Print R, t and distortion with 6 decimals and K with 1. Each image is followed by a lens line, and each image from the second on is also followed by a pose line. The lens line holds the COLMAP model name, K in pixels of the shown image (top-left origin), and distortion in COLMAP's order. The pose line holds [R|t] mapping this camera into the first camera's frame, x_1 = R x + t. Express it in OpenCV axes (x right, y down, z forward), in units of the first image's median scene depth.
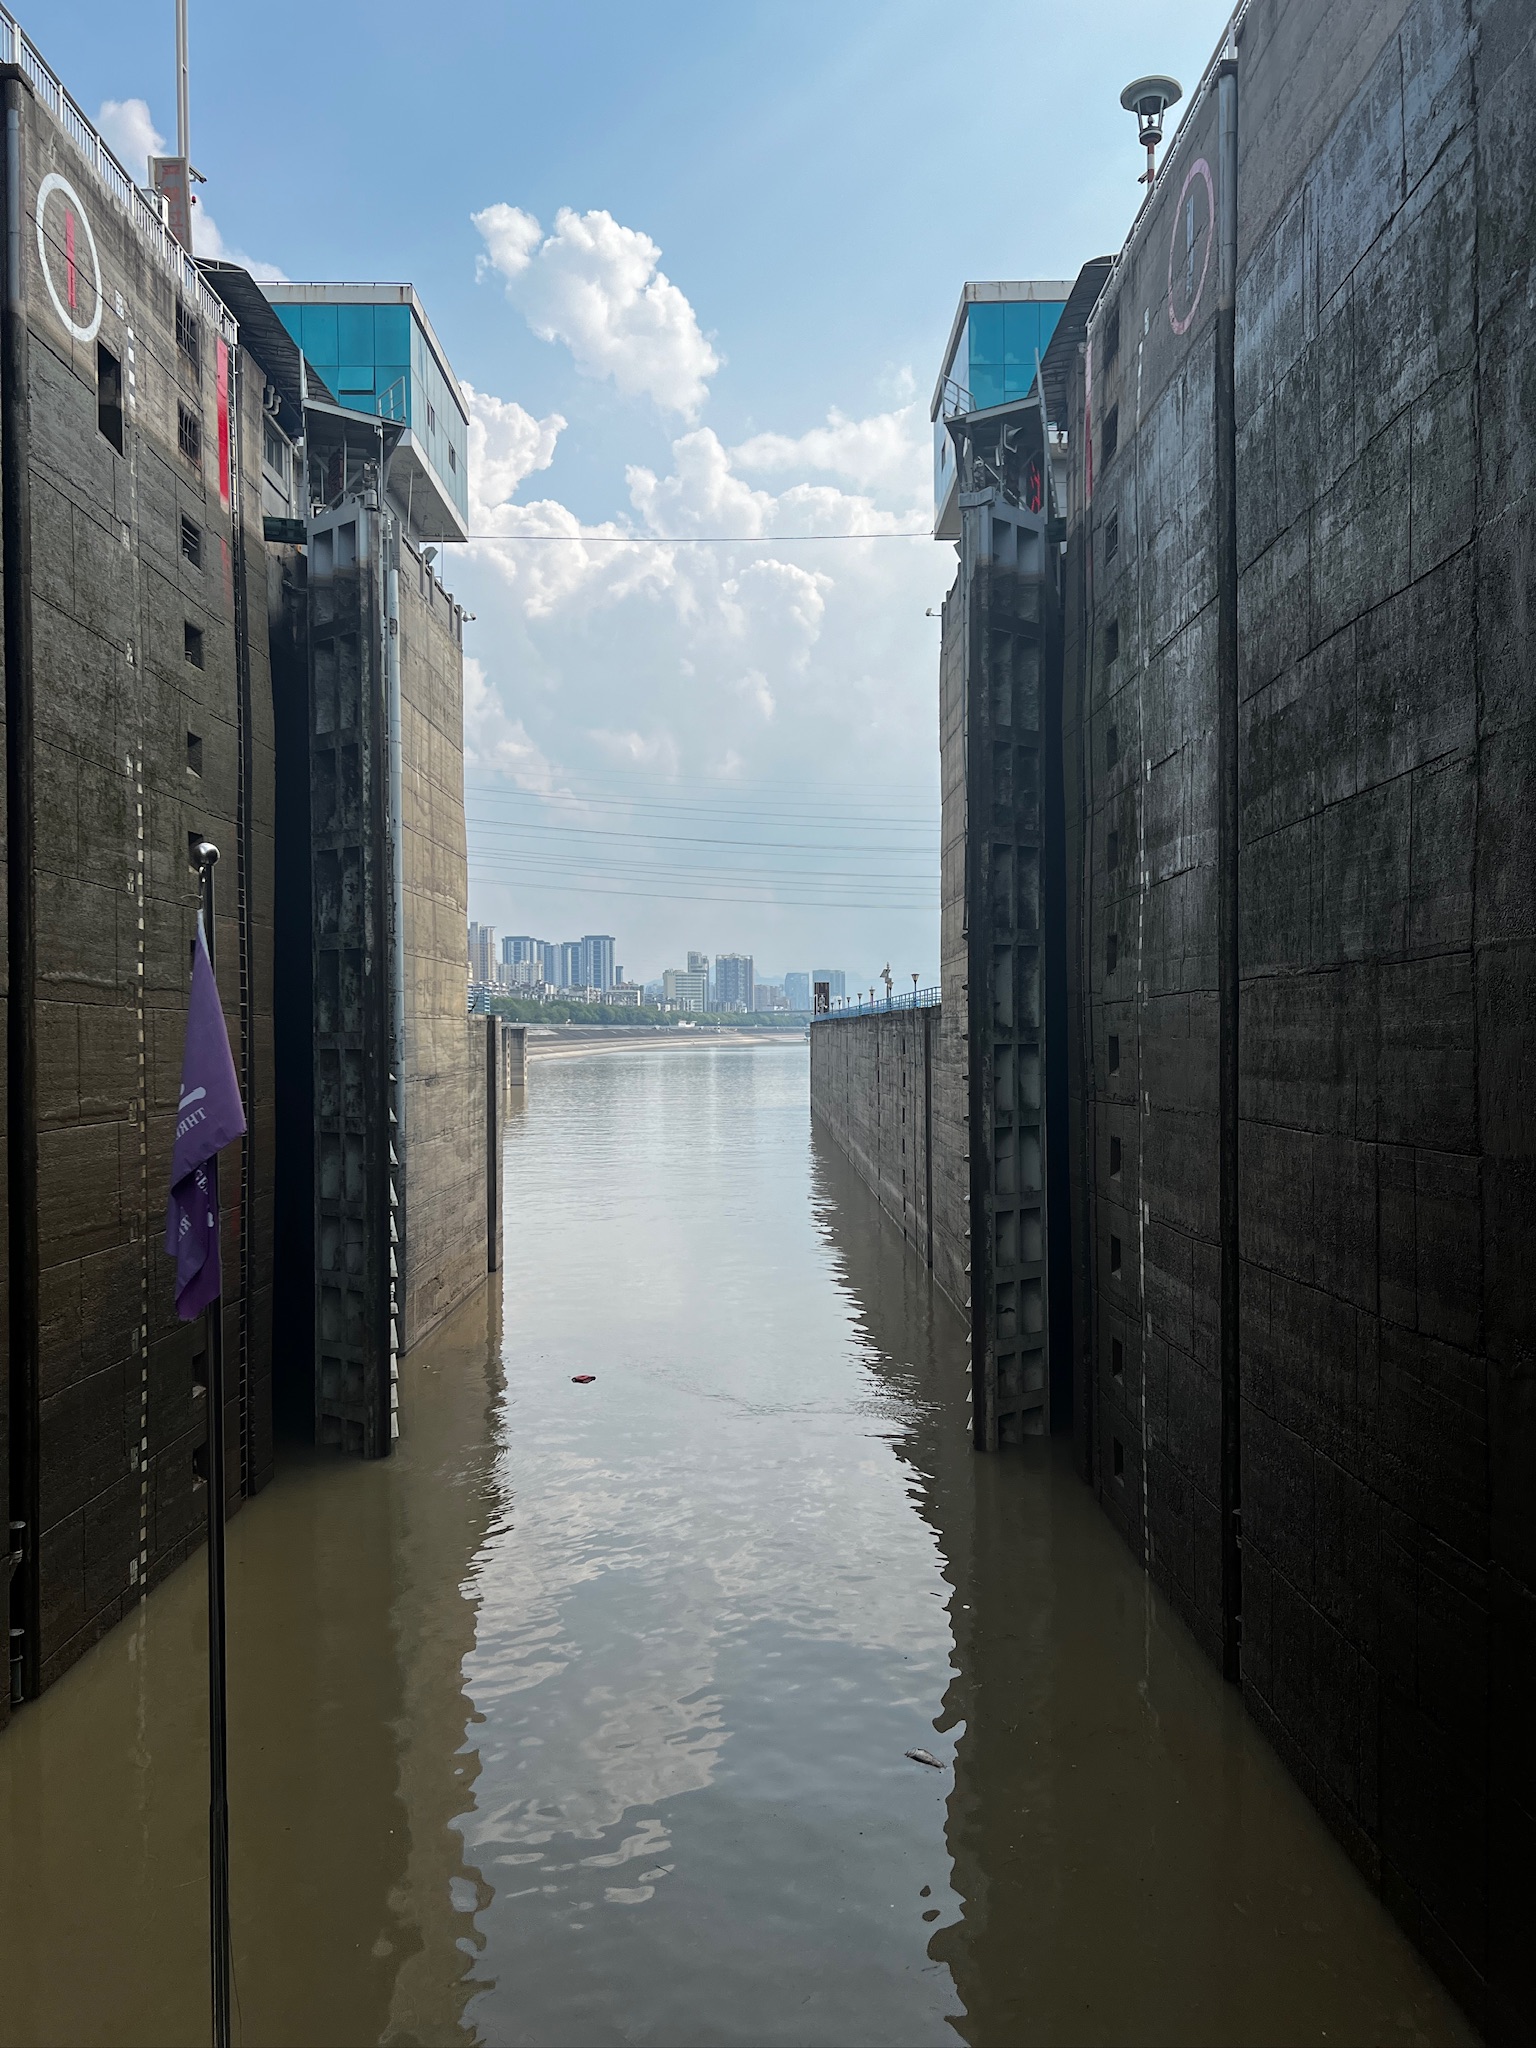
lens RADIAL K [[1552.7, 0, 768.0], [0, 1552.7, 1024.0], [0, 0, 1]] dist [0.087178, -0.089550]
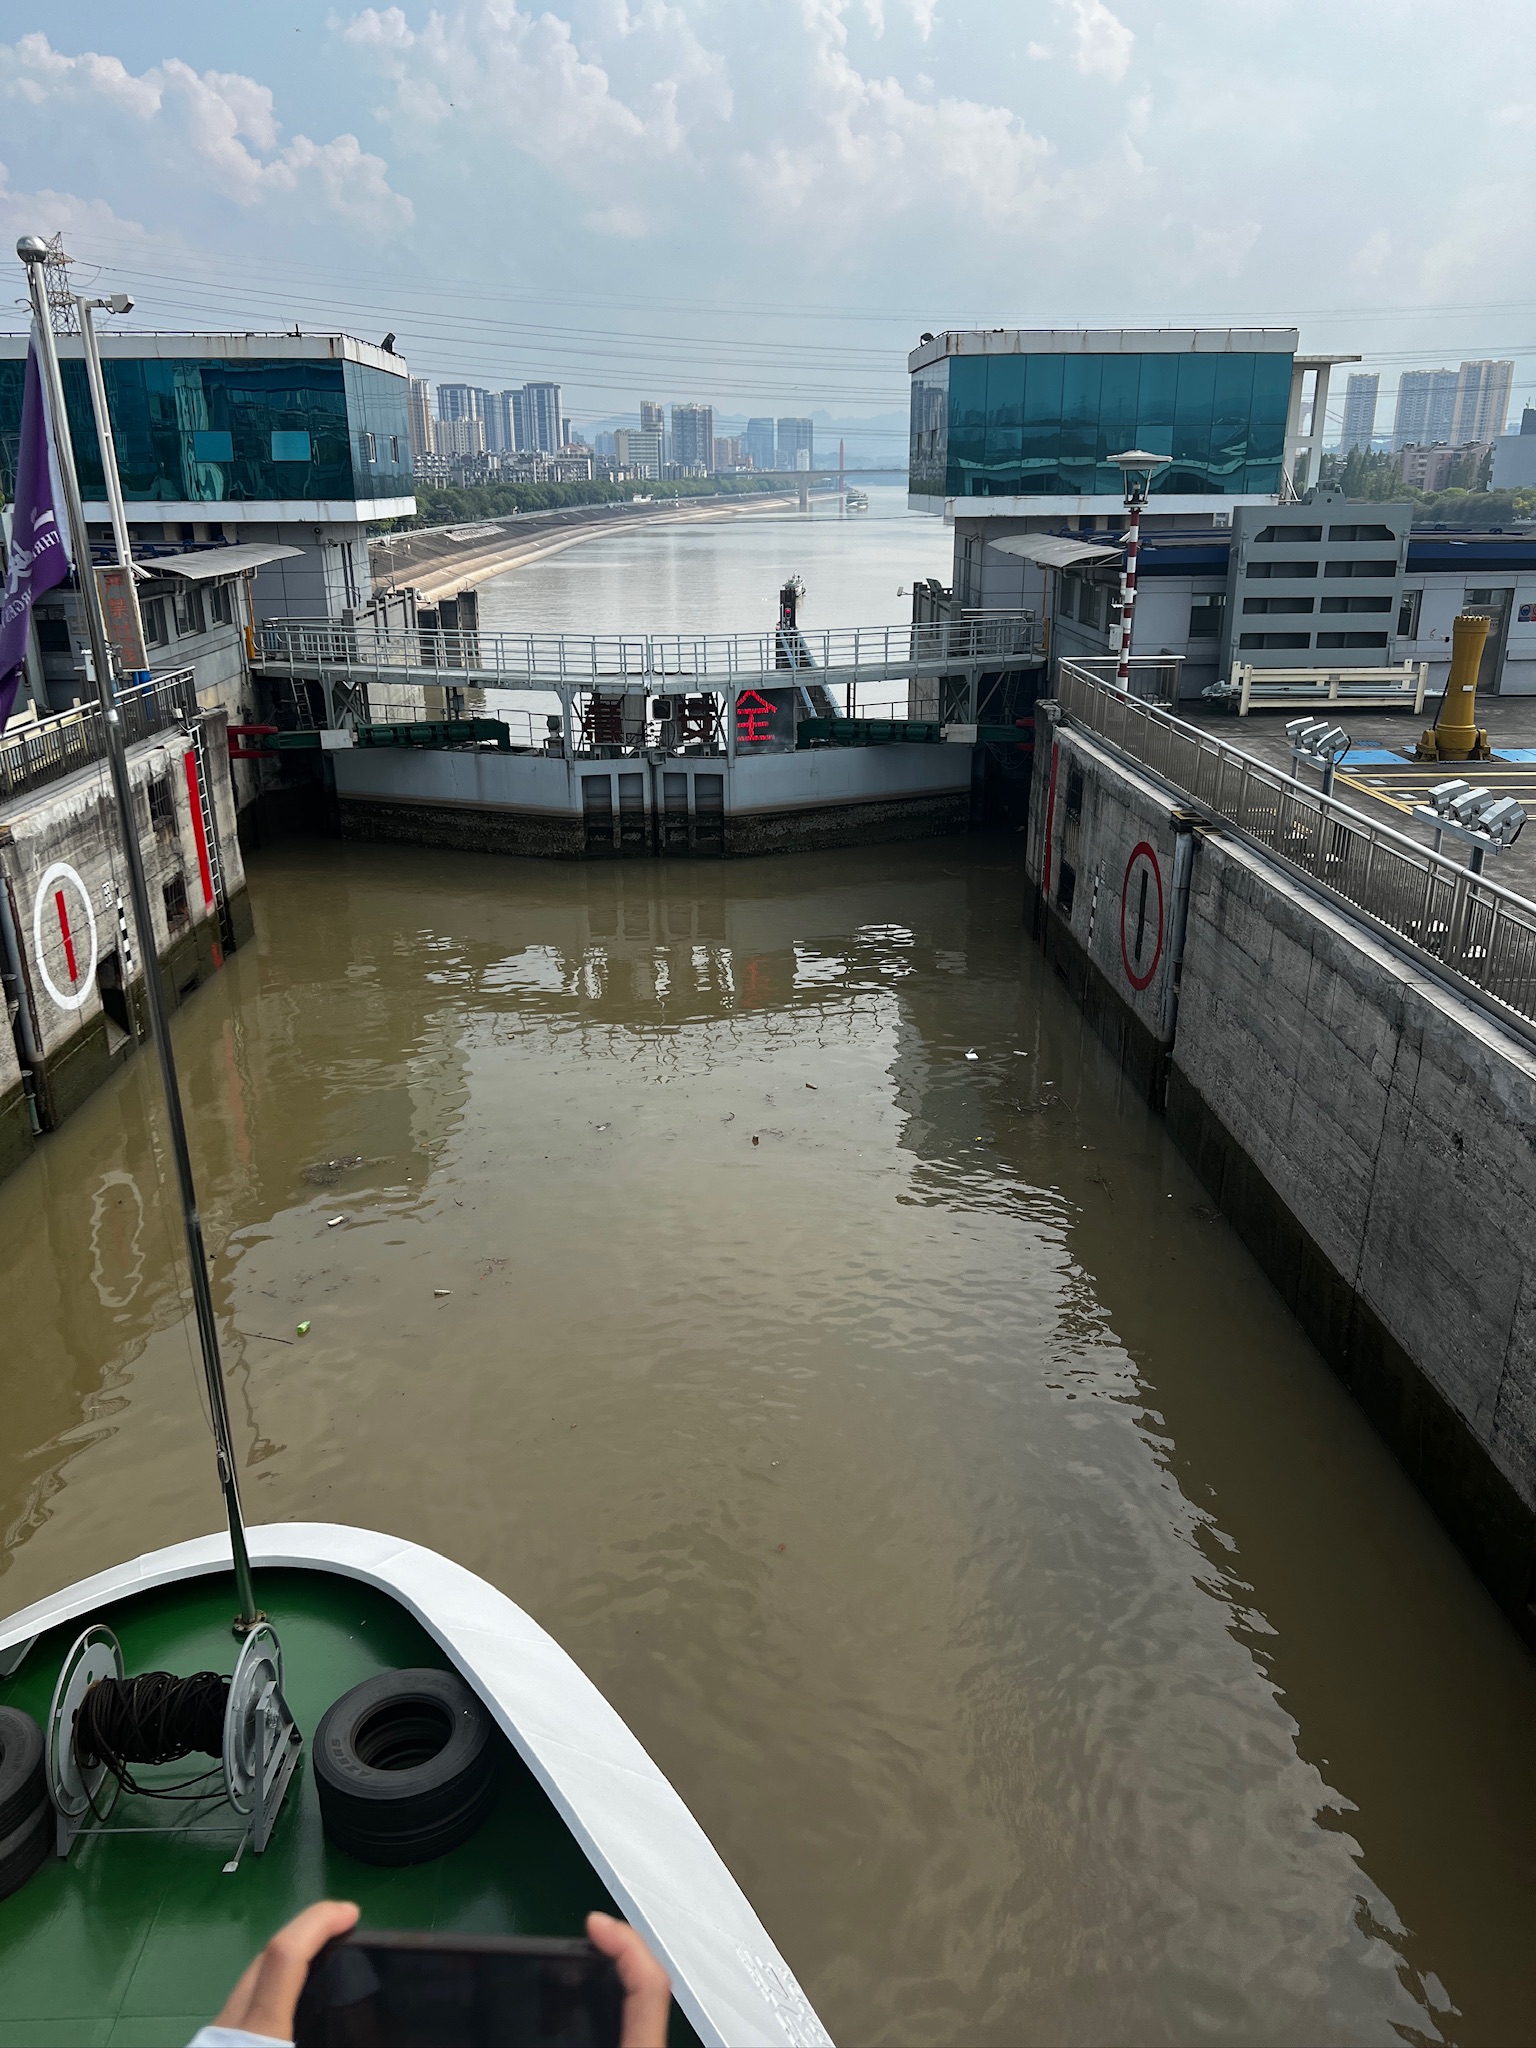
lens RADIAL K [[1552.7, 0, 768.0], [0, 1552.7, 1024.0], [0, 0, 1]] dist [0.087178, -0.089550]
pose [[0.999715, -0.007308, 0.022735, -0.006060], [-0.000619, 0.943771, 0.330601, -0.749585], [-0.023872, -0.330521, 0.943497, 0.000855]]
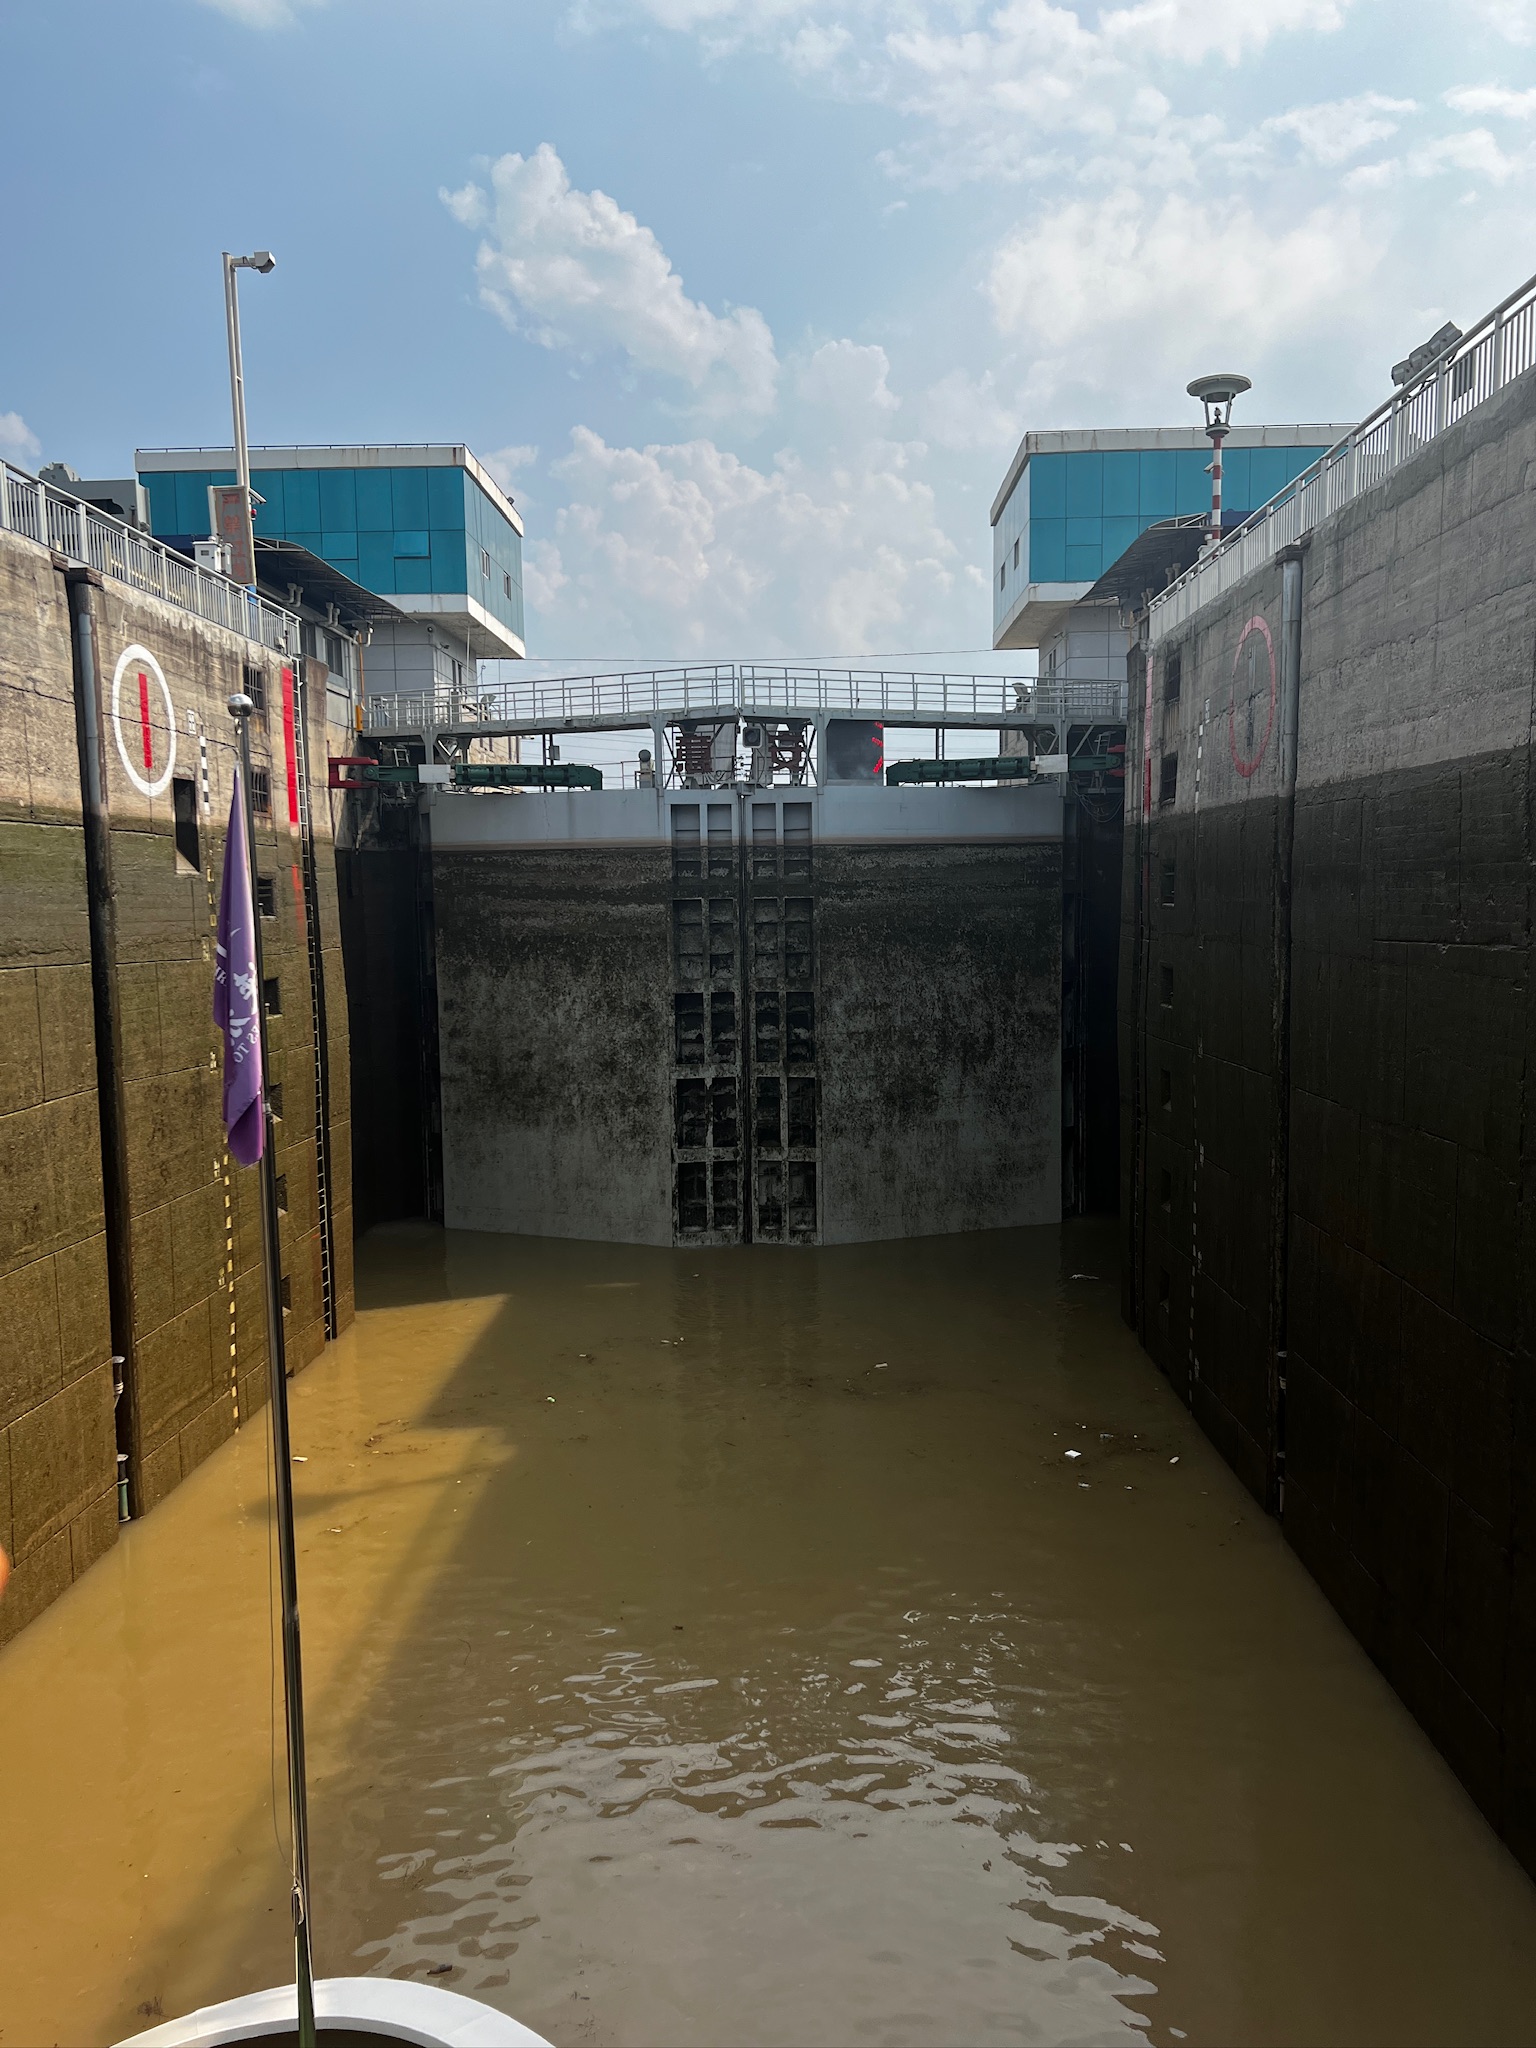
lens RADIAL K [[1542.1, 0, 771.0], [0, 1542.1, 1048.6], [0, 0, 1]] dist [0.076305, -0.157885]
pose [[0.999430, -0.002010, -0.033711, -0.002919], [0.005665, 0.994060, 0.108684, -0.375414], [0.033292, -0.108813, 0.993505, -0.006998]]
